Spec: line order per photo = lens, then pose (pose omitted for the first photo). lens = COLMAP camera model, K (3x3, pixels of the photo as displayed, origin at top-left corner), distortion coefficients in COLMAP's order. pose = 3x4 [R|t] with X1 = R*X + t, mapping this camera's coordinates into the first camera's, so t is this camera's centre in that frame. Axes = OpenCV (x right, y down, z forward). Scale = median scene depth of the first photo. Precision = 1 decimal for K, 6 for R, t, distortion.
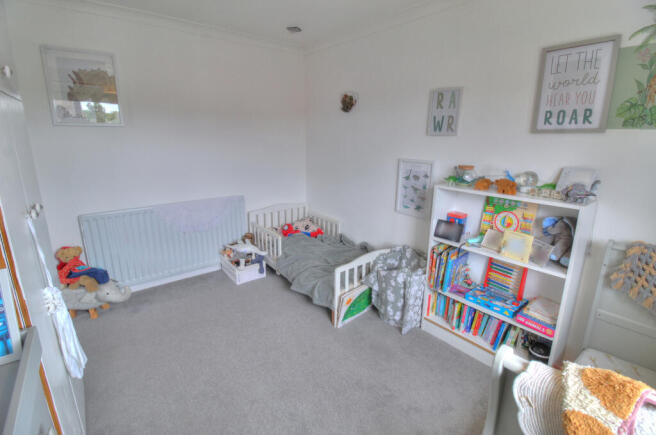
lens RADIAL K [[312.4, 0, 326.9], [0, 312.4, 215.9], [0, 0, 1]] dist [0.006433, -0.003283]
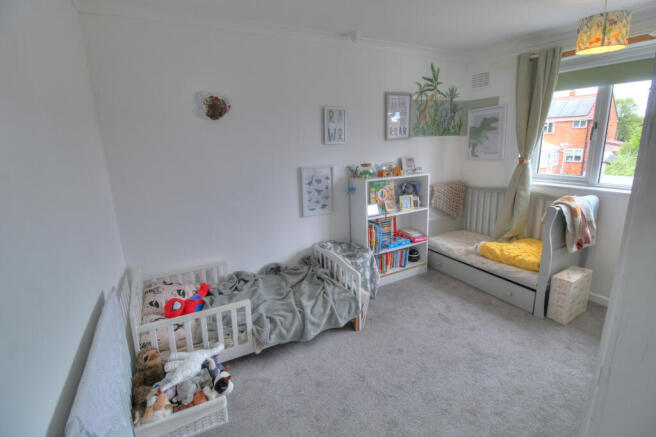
lens RADIAL K [[312.4, 0, 327.8], [0, 312.4, 219.2], [0, 0, 1]] dist [0.006433, -0.003283]
pose [[0.155729, -0.267061, 0.951014, -0.916420], [0.272267, 0.937071, 0.218561, -0.255676], [-0.949536, 0.224893, 0.218641, 0.822095]]
